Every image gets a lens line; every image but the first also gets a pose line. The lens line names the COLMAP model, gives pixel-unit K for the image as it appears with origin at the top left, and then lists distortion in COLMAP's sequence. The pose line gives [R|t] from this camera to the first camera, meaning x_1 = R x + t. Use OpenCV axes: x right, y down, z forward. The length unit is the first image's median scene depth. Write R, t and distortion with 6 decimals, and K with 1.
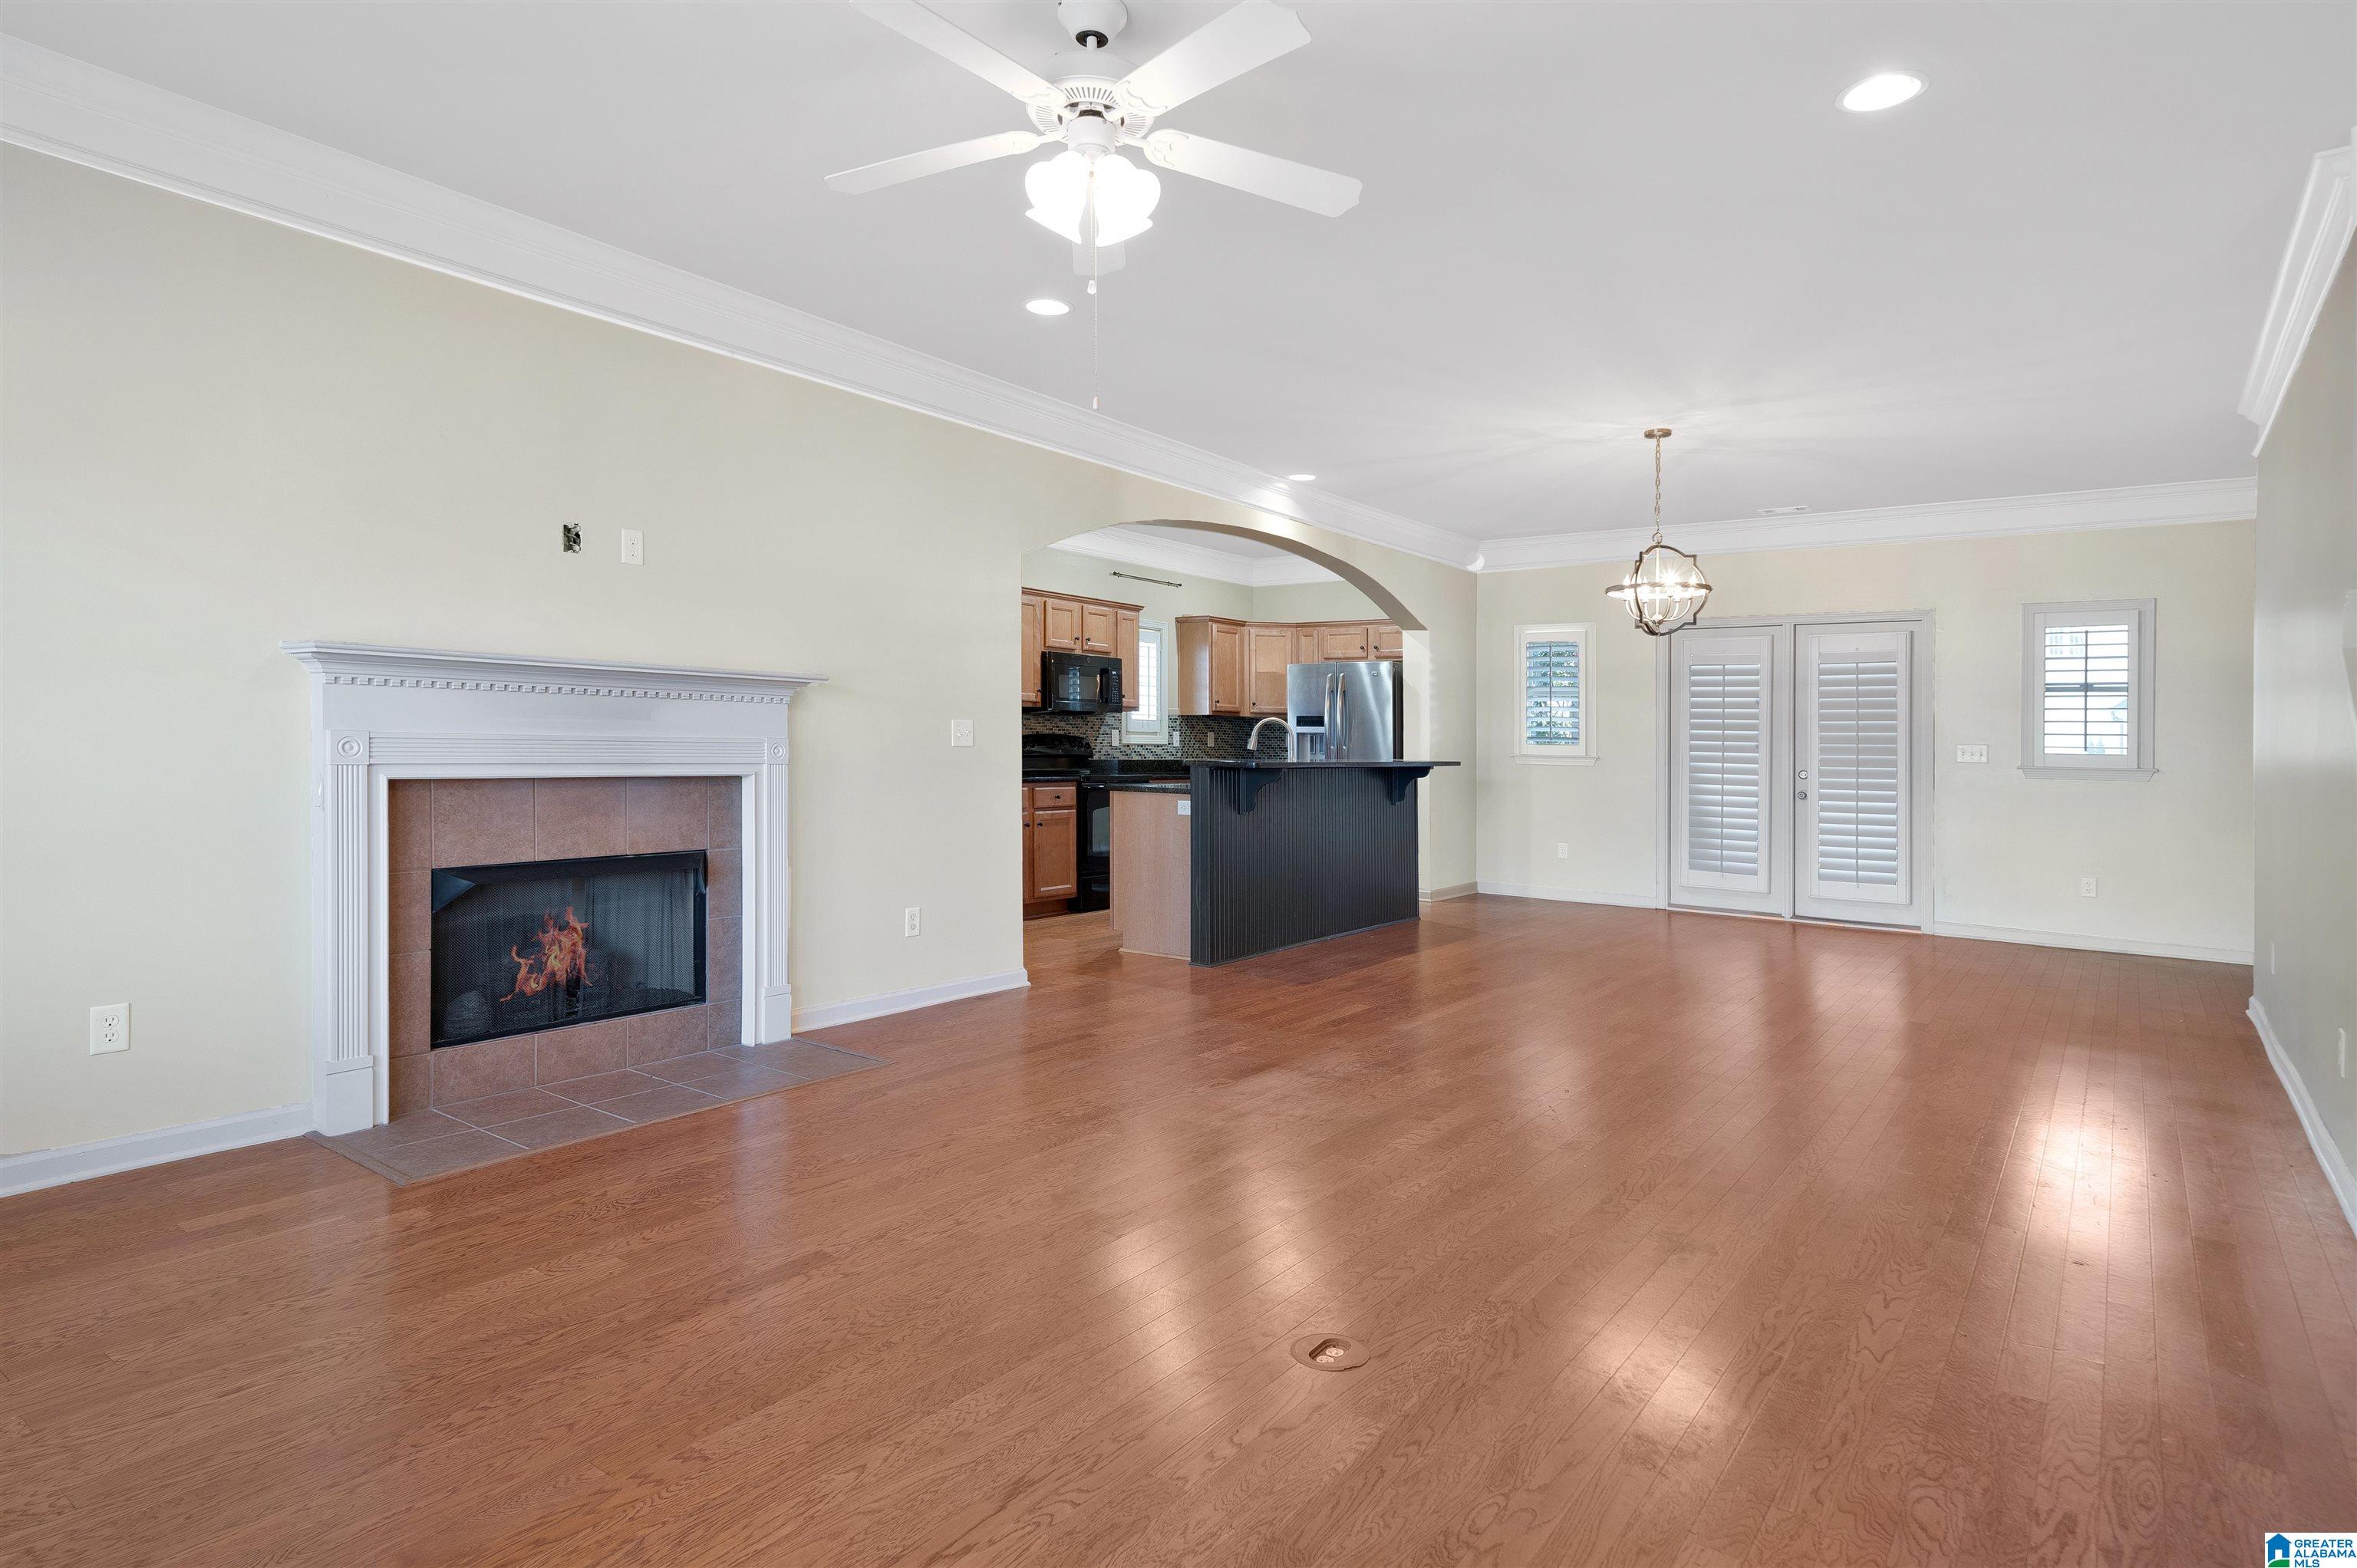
lens RADIAL K [[1233.3, 0, 1187.7], [0, 1233.3, 771.5], [0, 0, 1]] dist [0.027014, 0.000044]
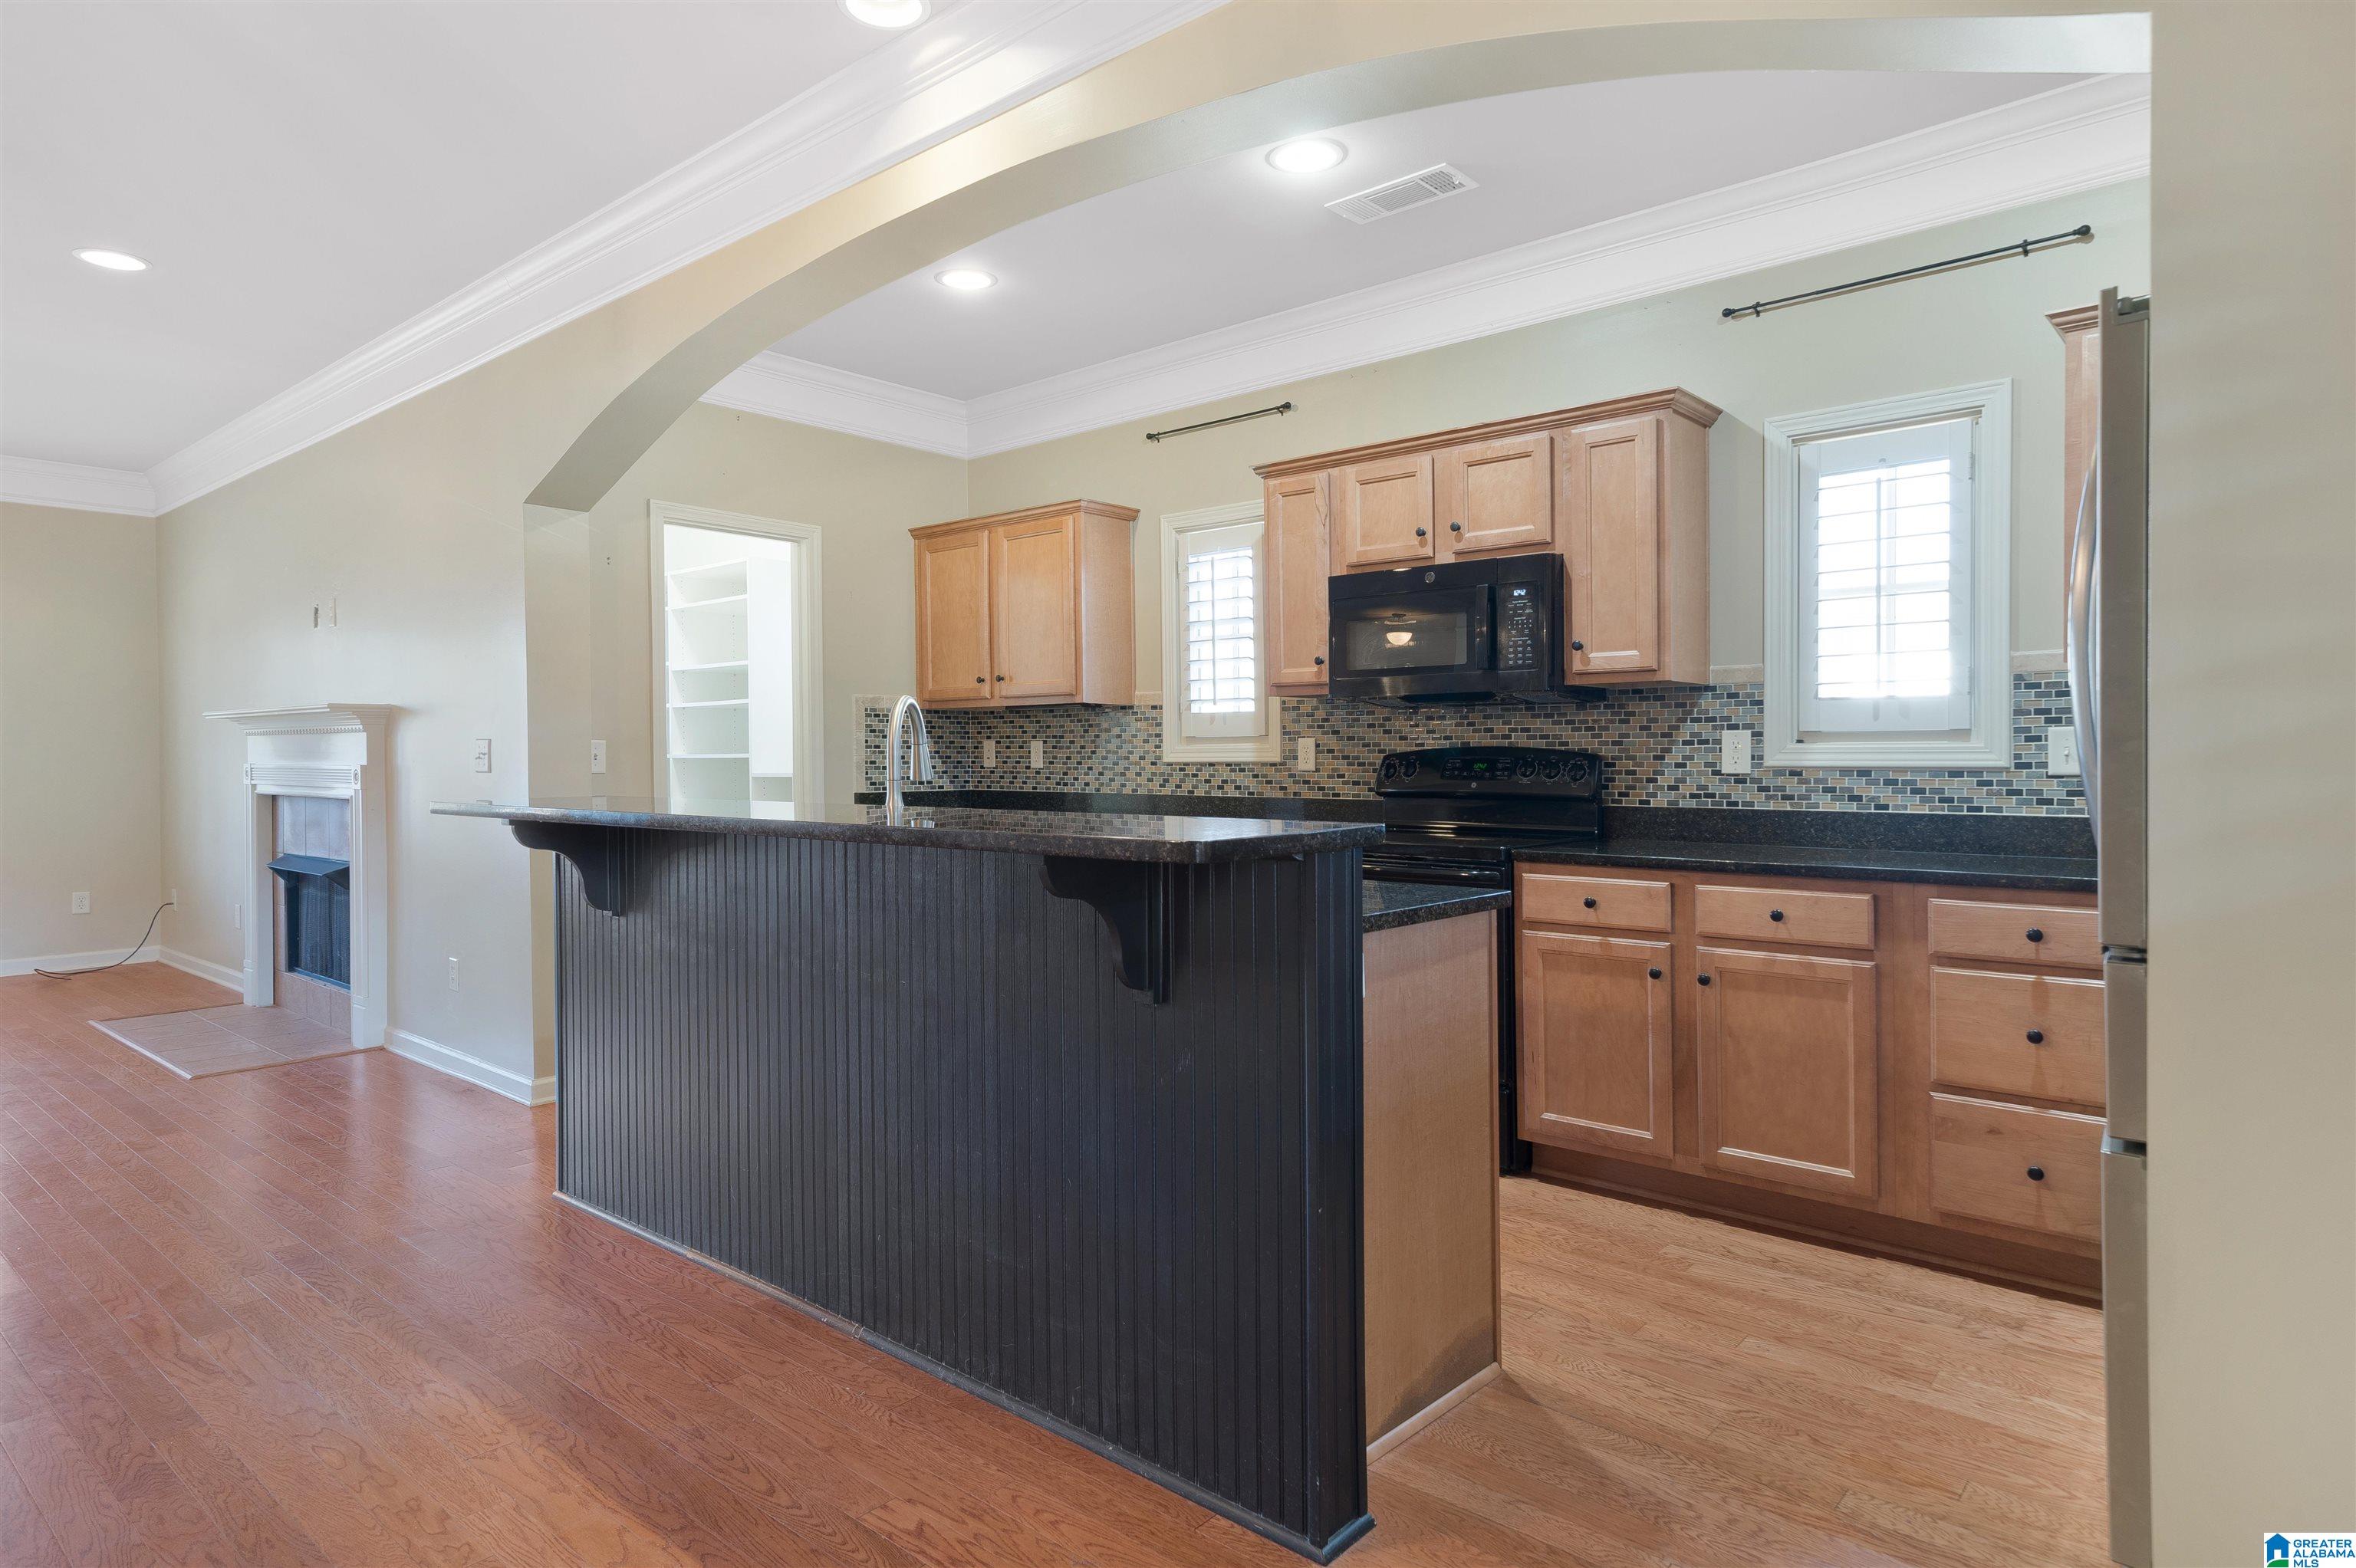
lens RADIAL K [[1324.2, 0, 1174.9], [0, 1324.2, 754.2], [0, 0, 1]] dist [0.028734, 0.001615]
pose [[-0.090538, -0.016246, -0.995760, 0.362944], [-0.022358, 0.999648, -0.014276, -0.016622], [0.995642, 0.020971, -0.090869, 0.860800]]
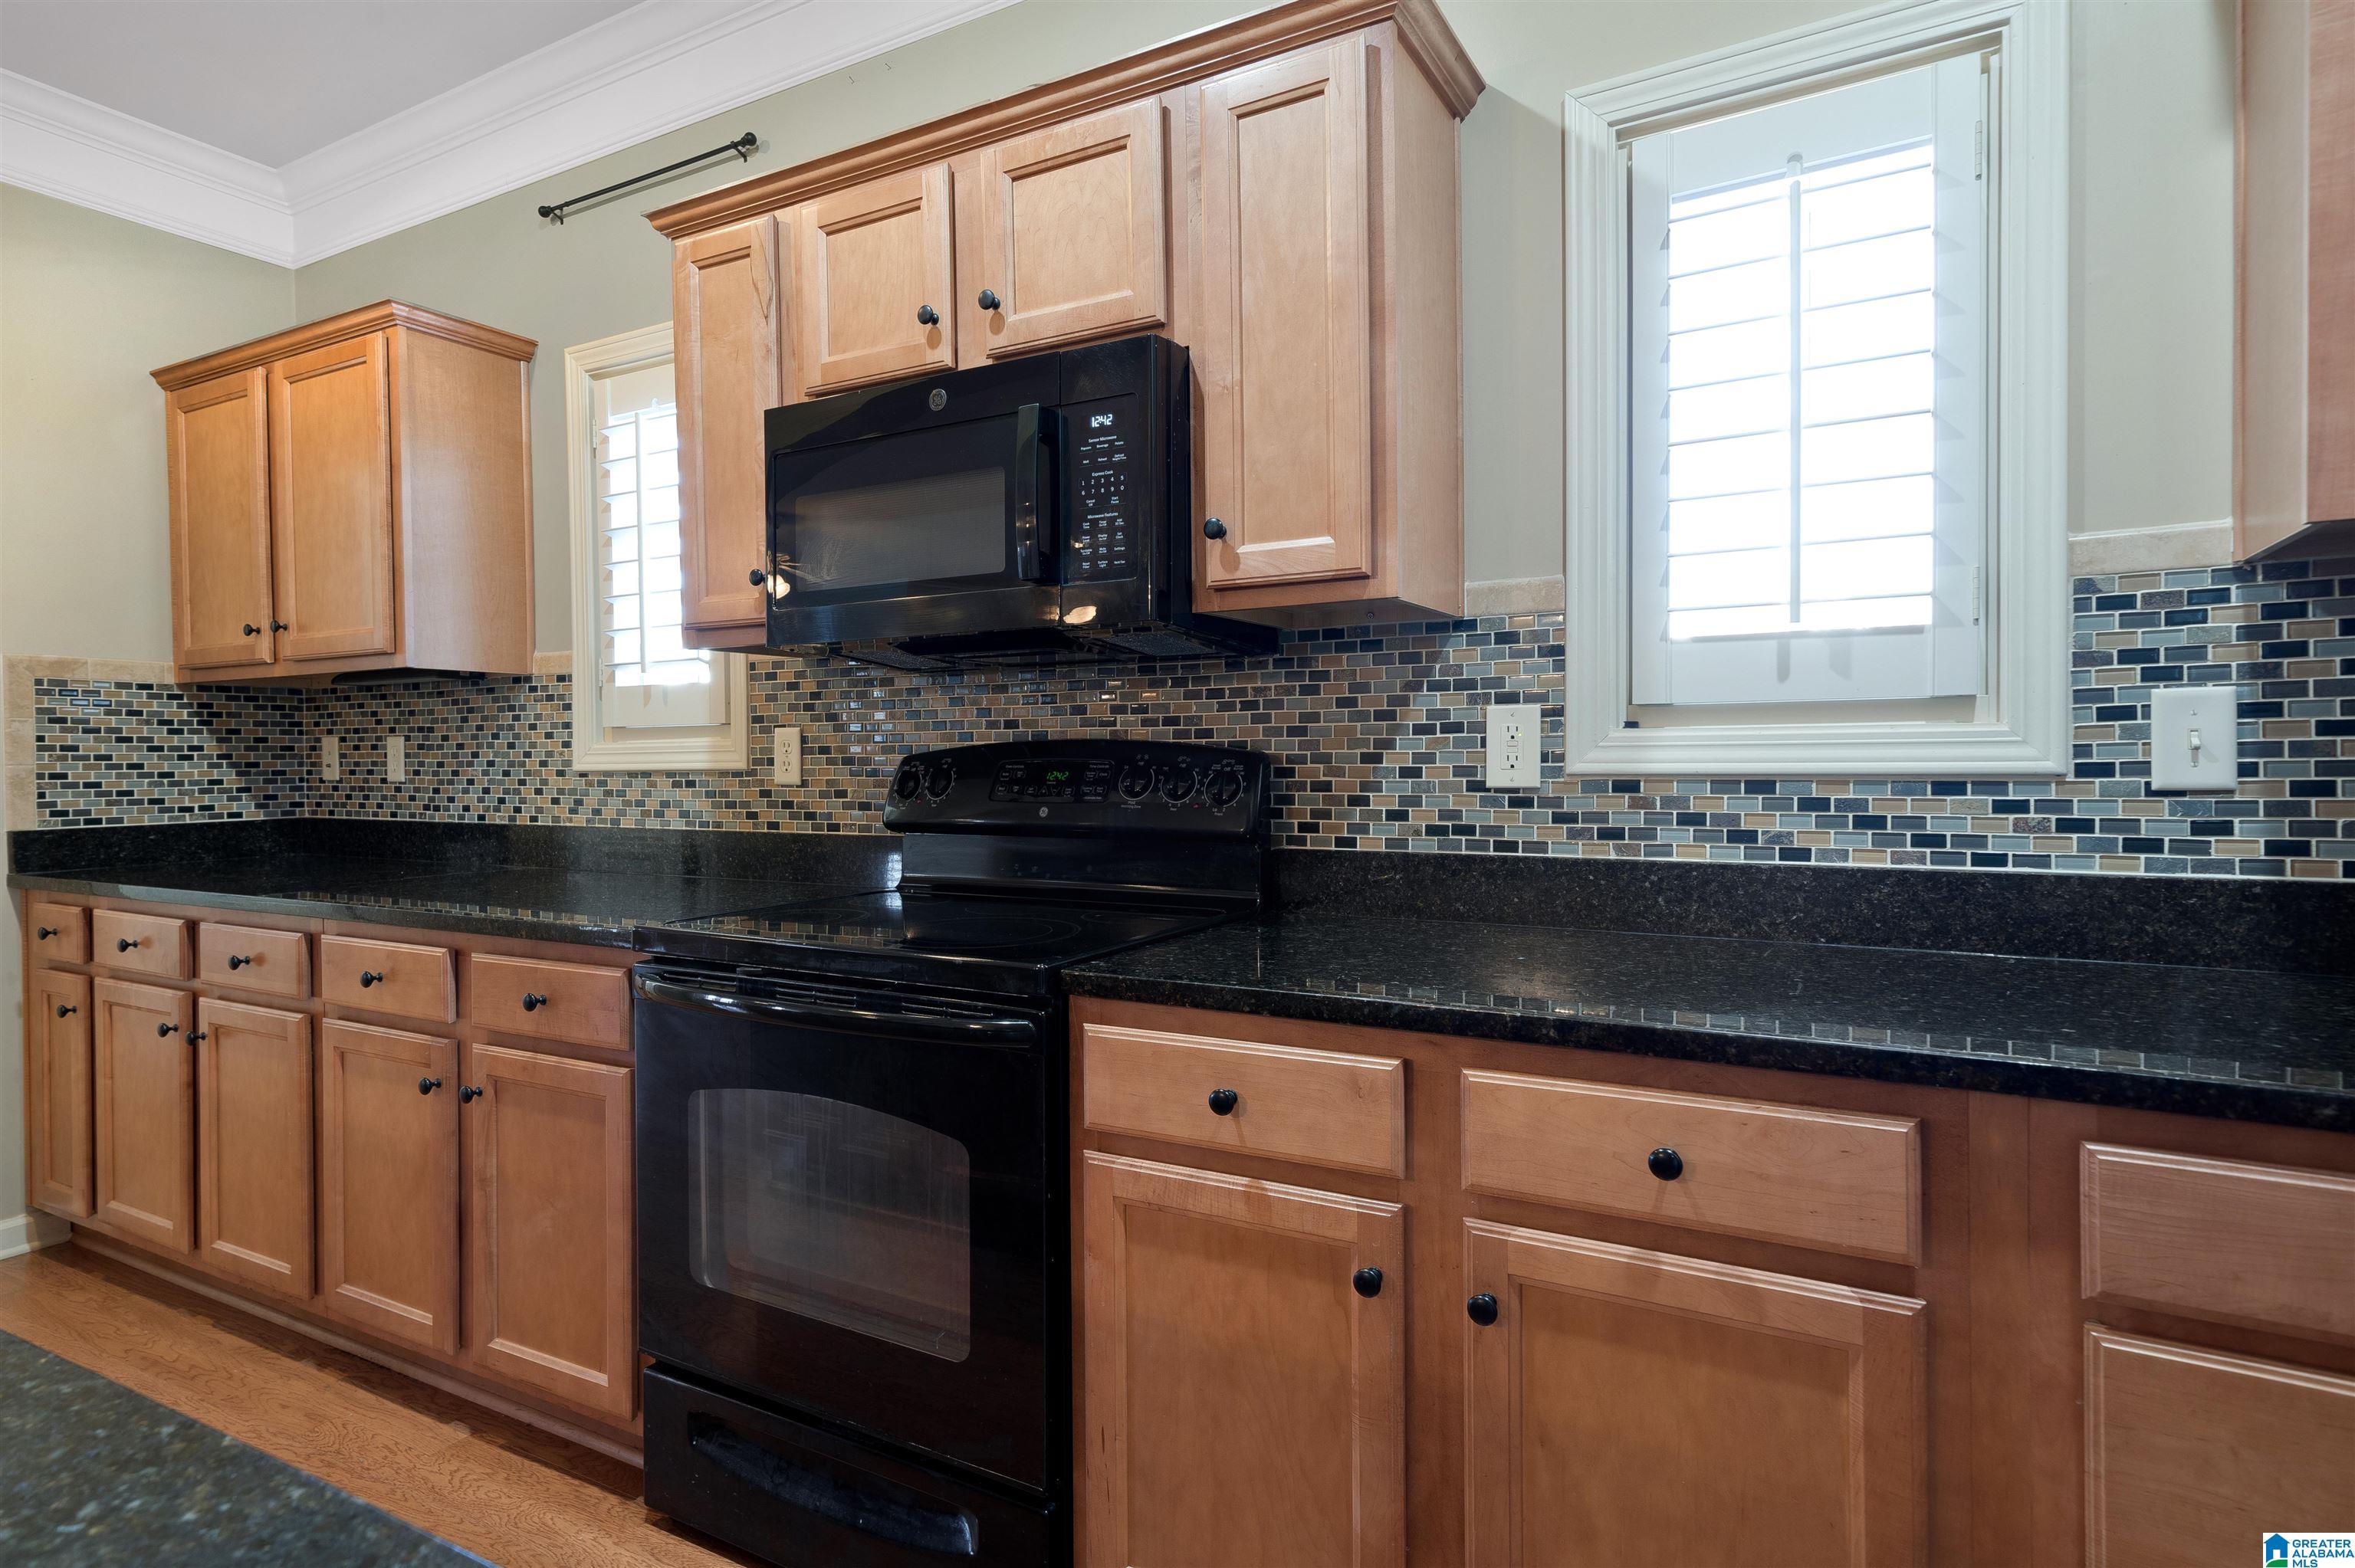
lens RADIAL K [[1232.2, 0, 1186.7], [0, 1232.2, 771.5], [0, 0, 1]] dist [0.027014, 0.000044]
pose [[0.115260, -0.008163, -0.993302, 0.129512], [-0.015052, 0.999837, -0.009964, -0.020233], [0.993221, 0.016100, 0.115118, 0.921182]]
